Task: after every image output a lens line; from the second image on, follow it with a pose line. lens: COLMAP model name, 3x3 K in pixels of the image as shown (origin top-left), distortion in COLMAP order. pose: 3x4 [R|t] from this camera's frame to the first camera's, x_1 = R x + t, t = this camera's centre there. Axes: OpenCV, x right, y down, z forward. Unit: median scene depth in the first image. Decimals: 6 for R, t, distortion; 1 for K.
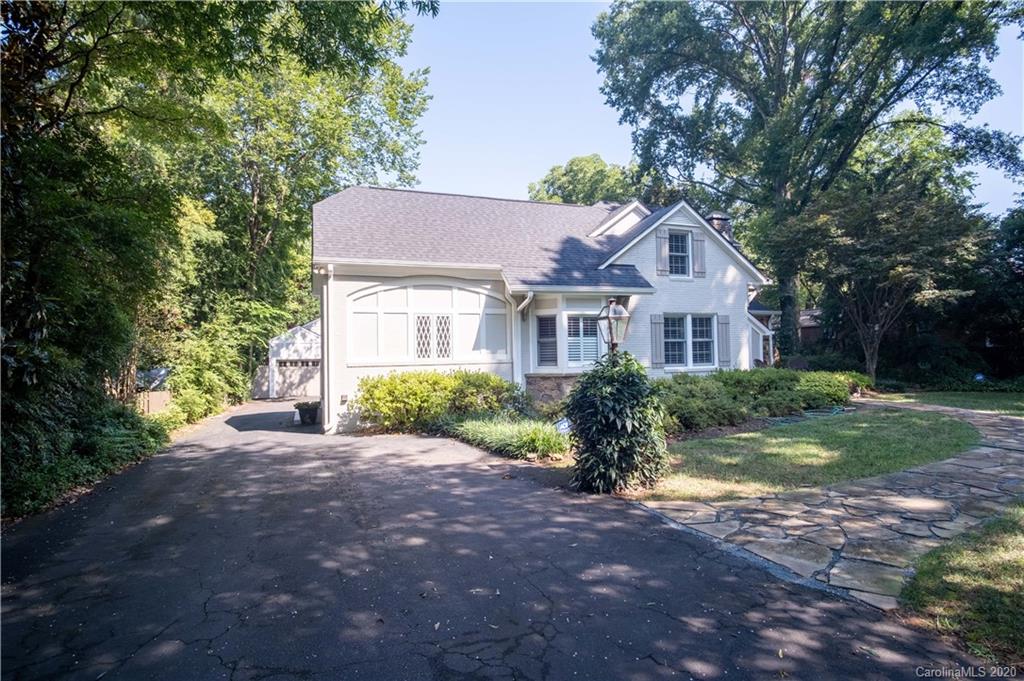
lens RADIAL K [[548.0, 0, 515.1], [0, 548.0, 344.0], [0, 0, 1]] dist [-0.034586, 0.009305]
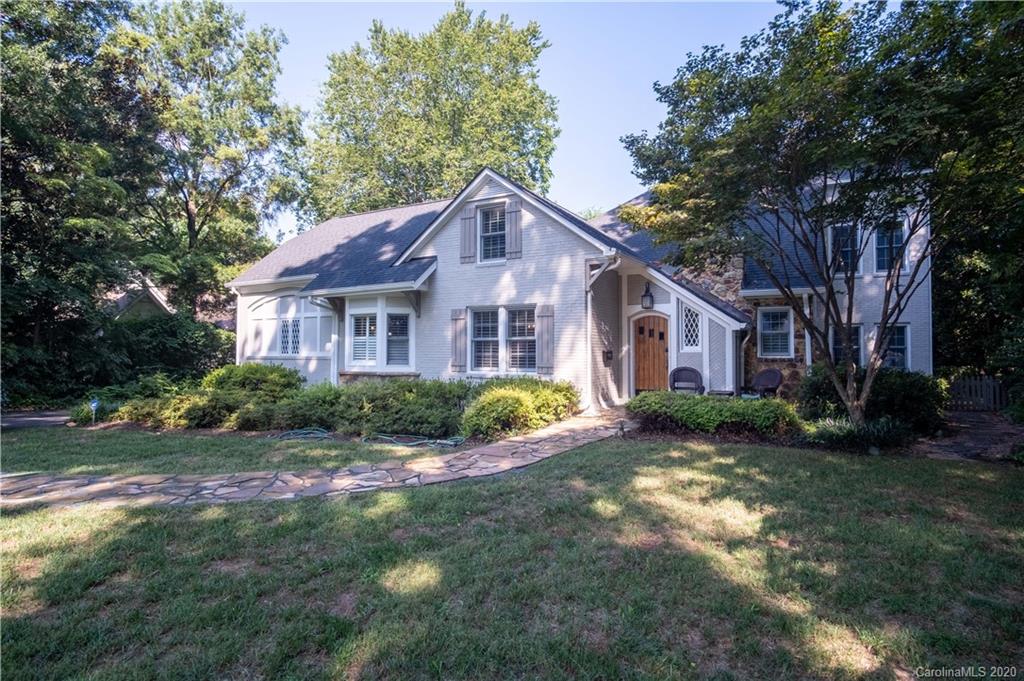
lens RADIAL K [[548.0, 0, 510.0], [0, 548.0, 338.0], [0, 0, 1]] dist [-0.034586, 0.009305]
pose [[0.644521, -0.001326, -0.764585, 0.952216], [0.000166, 0.999999, -0.001595, -0.006994], [0.764586, 0.000901, 0.644521, 0.494280]]
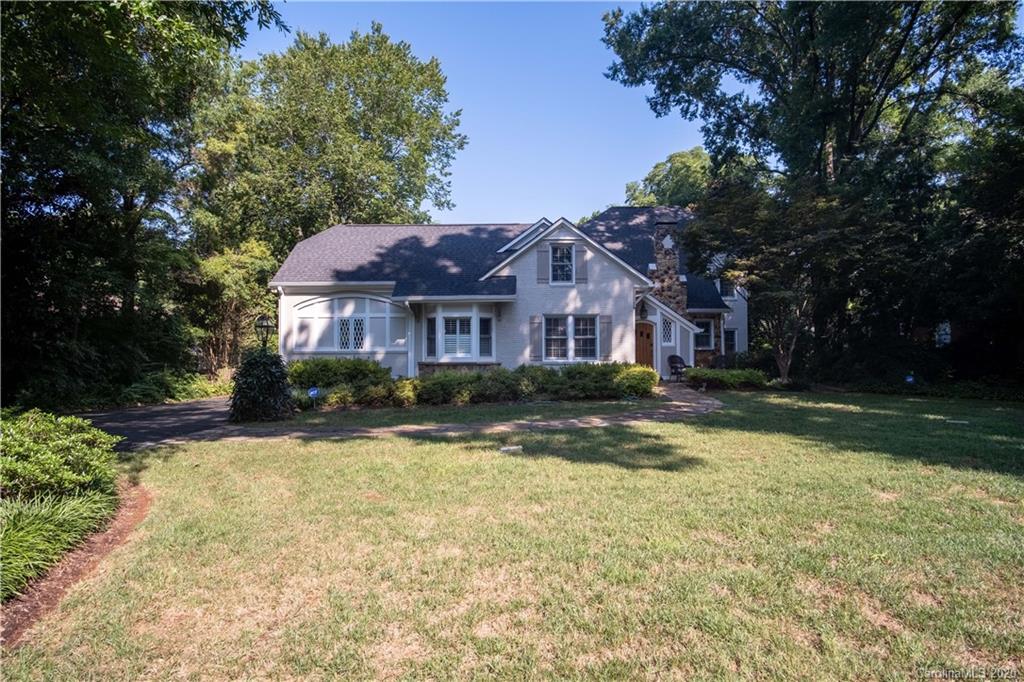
lens RADIAL K [[548.0, 0, 511.7], [0, 548.0, 338.1], [0, 0, 1]] dist [-0.034586, 0.009305]
pose [[0.926003, 0.008043, -0.377430, 0.650247], [-0.006974, 0.999967, 0.004199, -0.009140], [0.377452, -0.001256, 0.926028, -0.129941]]
